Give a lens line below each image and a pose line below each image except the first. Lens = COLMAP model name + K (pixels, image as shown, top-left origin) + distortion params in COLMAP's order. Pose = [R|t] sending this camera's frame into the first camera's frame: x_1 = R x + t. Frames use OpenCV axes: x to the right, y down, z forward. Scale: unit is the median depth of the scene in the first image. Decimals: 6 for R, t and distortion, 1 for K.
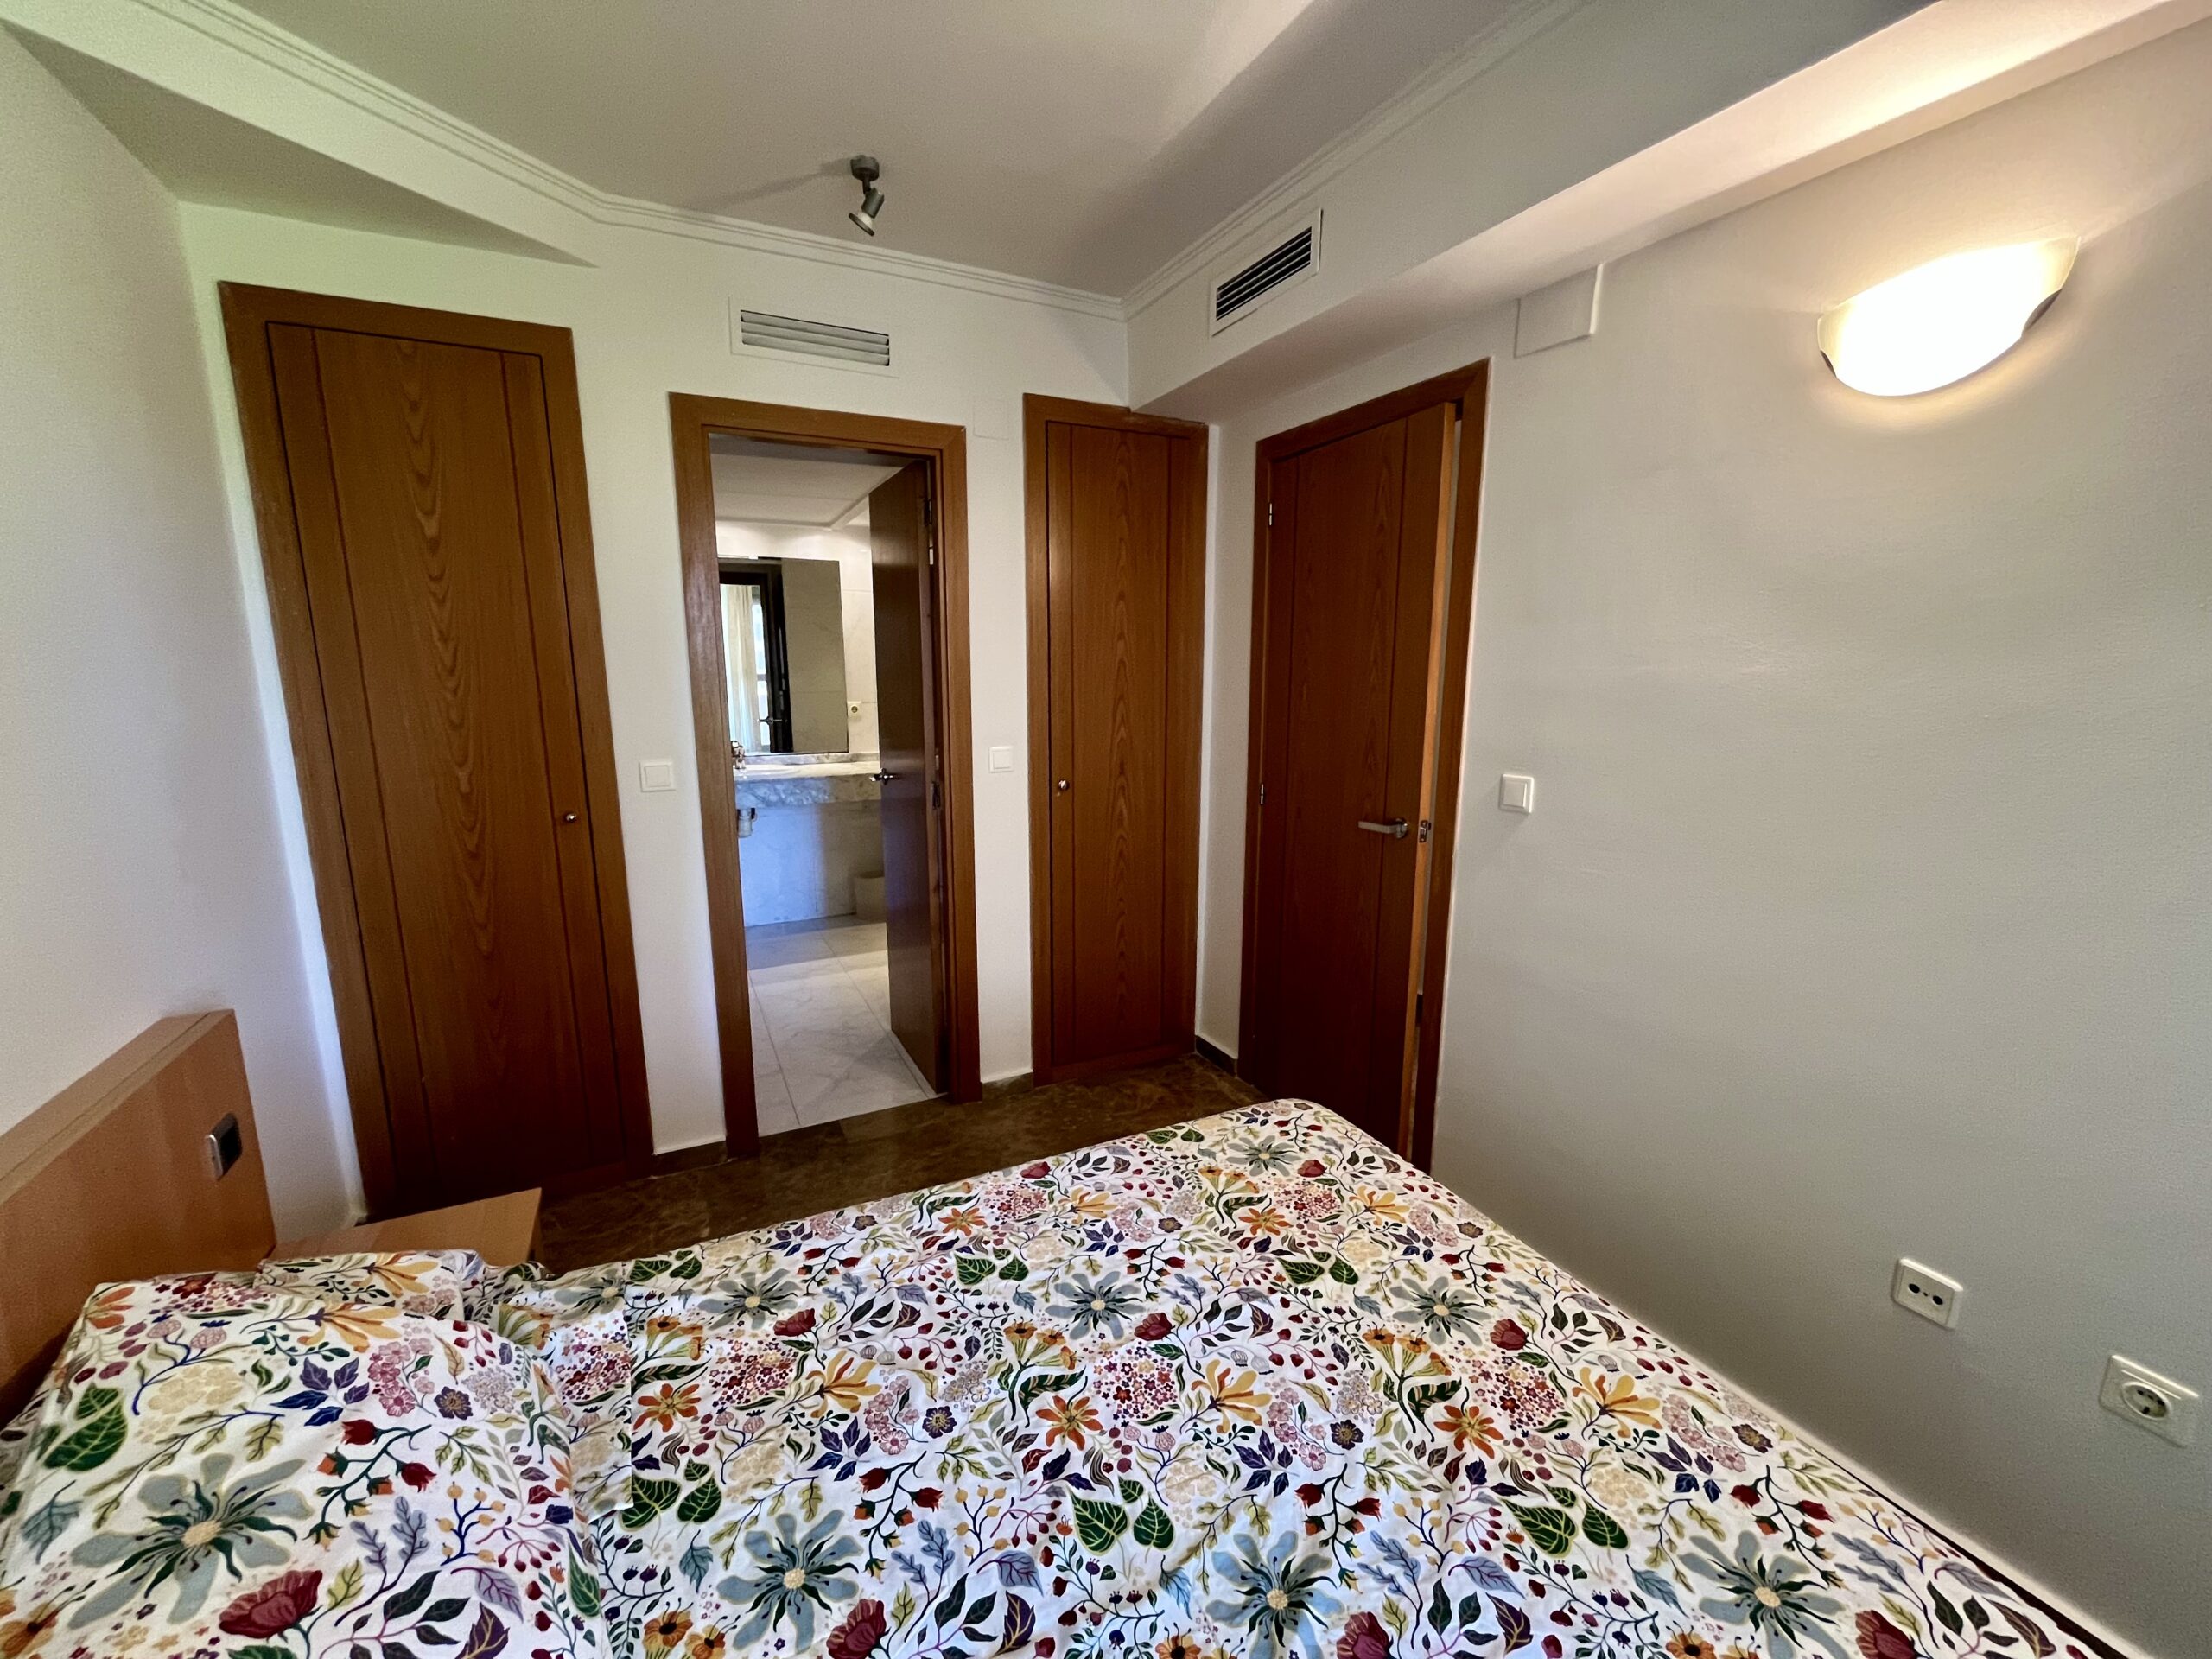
lens RADIAL K [[897.3, 0, 1107.2], [0, 897.3, 828.7], [0, 0, 1]] dist [-0.002230, -0.000690]
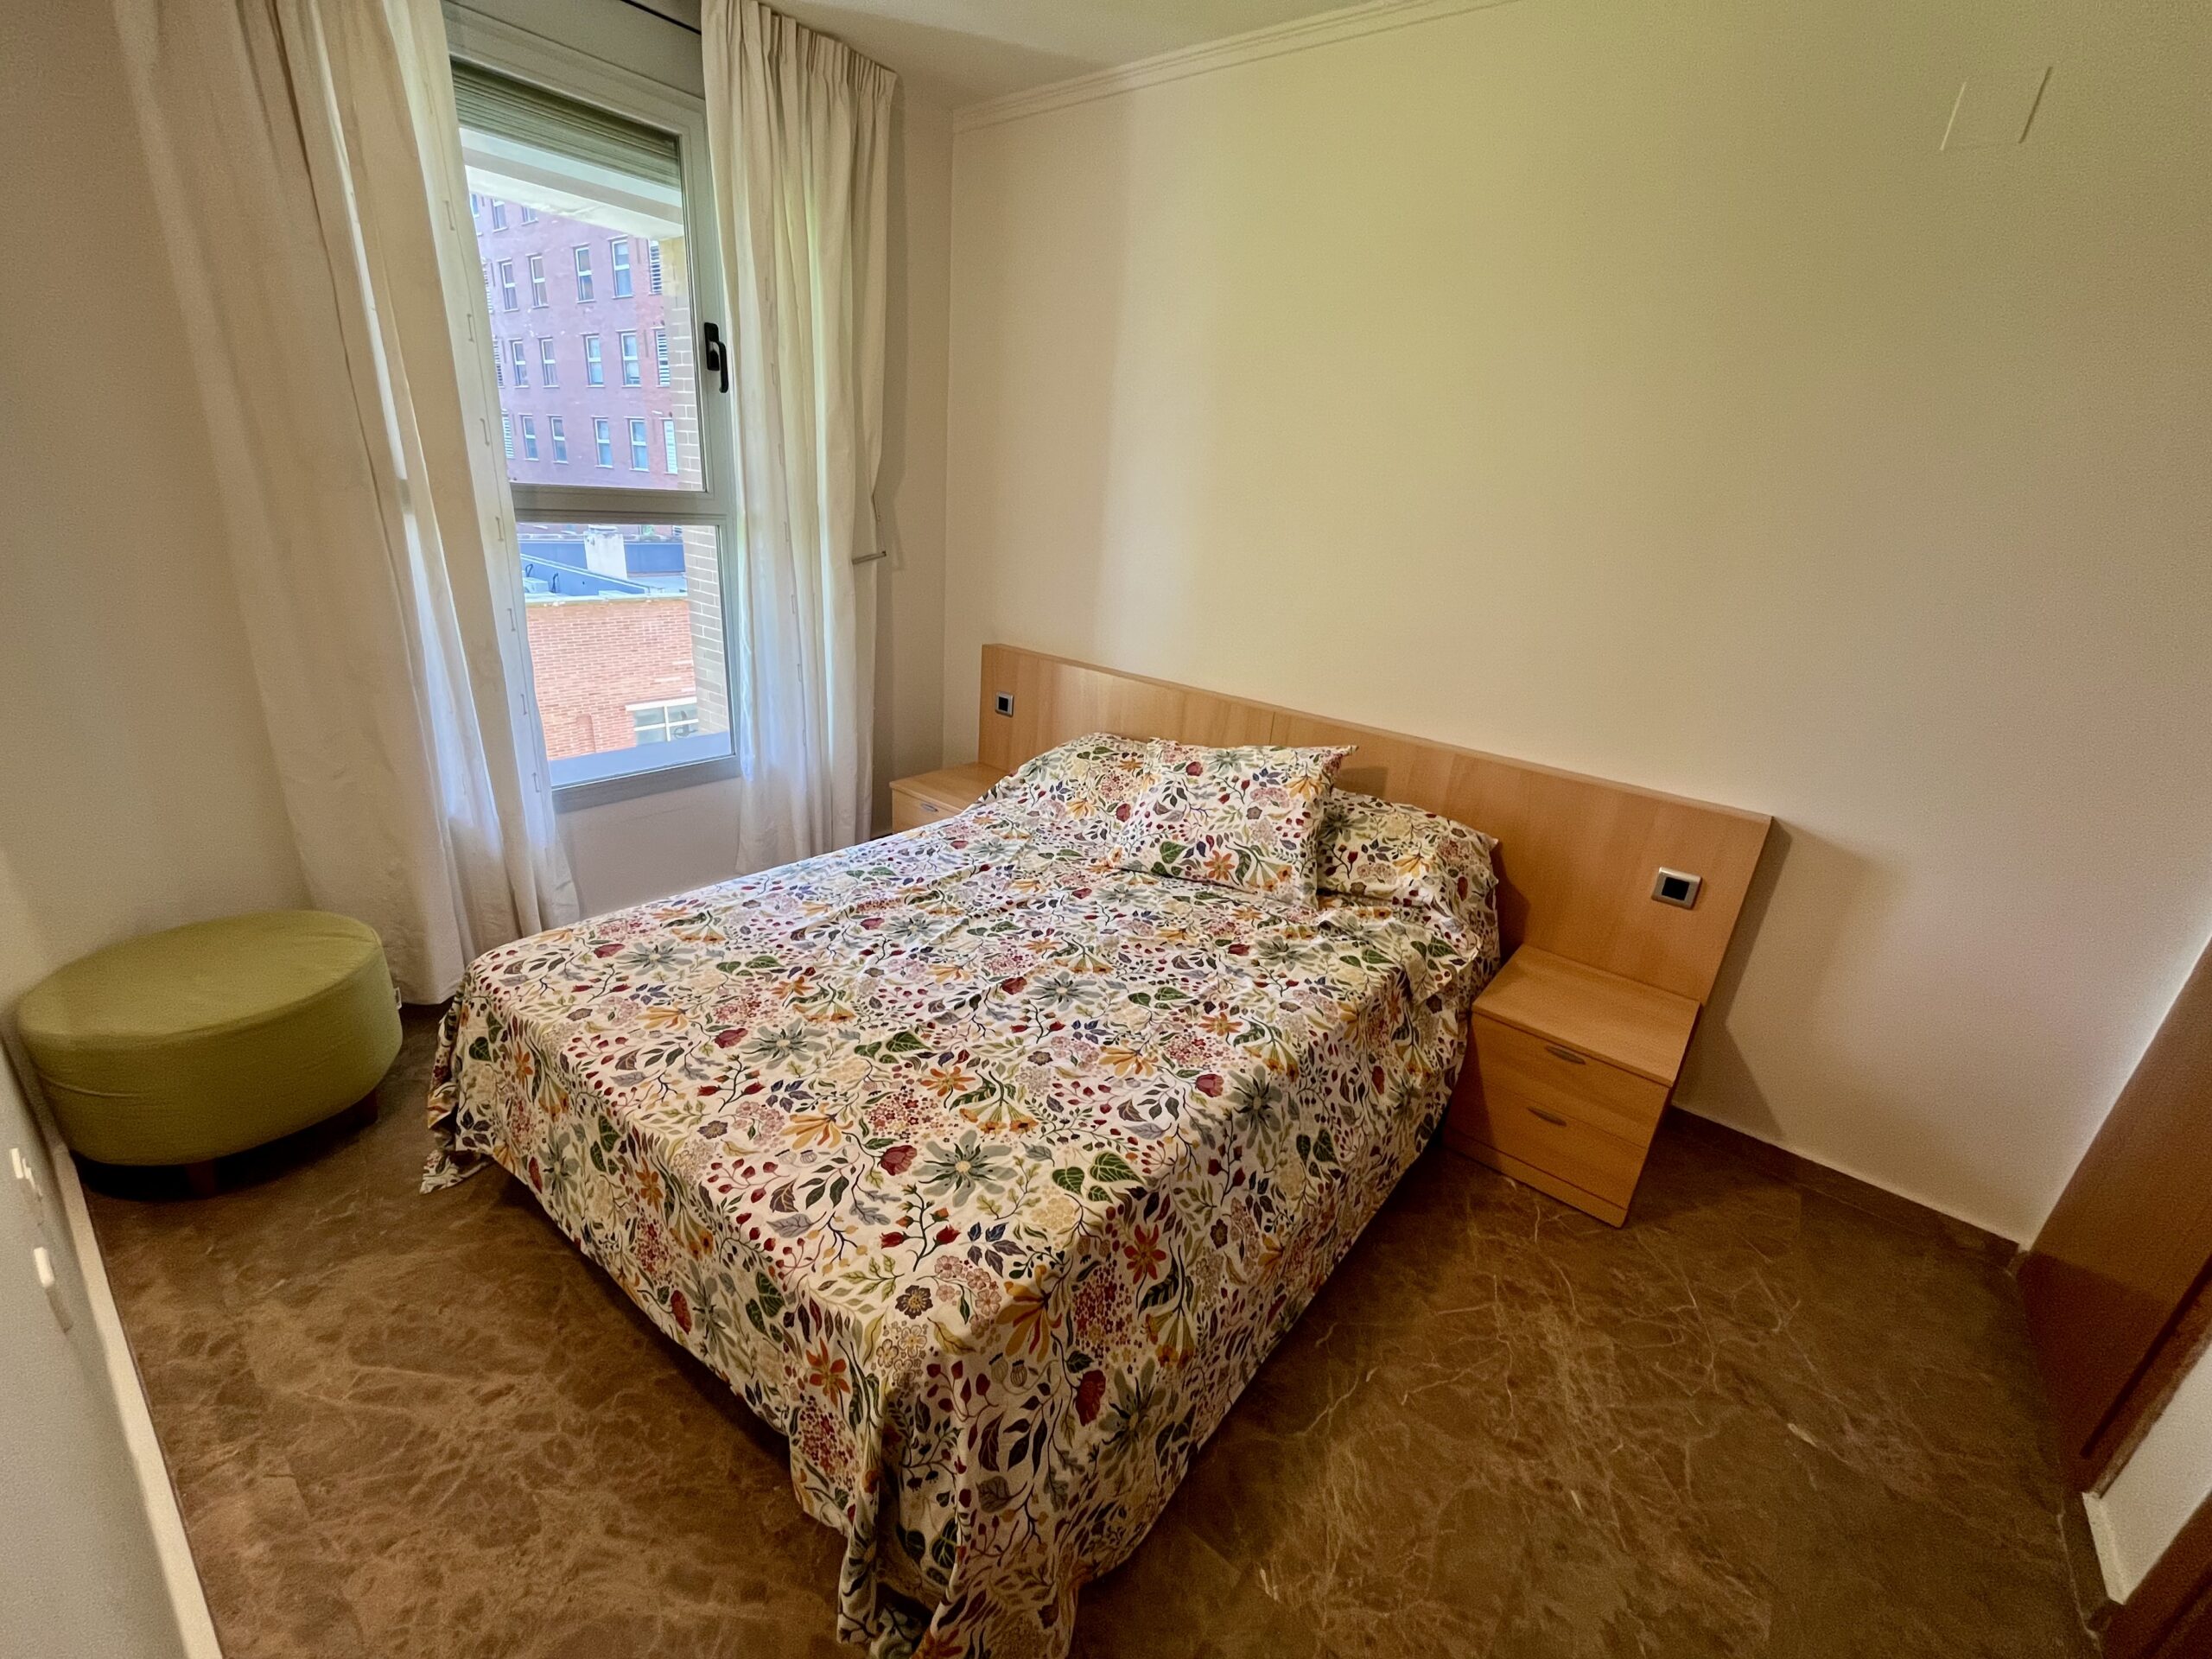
lens RADIAL K [[897.3, 0, 1107.2], [0, 897.3, 828.7], [0, 0, 1]] dist [-0.002230, -0.000690]
pose [[-0.902597, 0.082263, -0.422554, 0.418144], [-0.154447, 0.854343, 0.496229, -0.295011], [0.401827, 0.513157, -0.758422, 1.717002]]
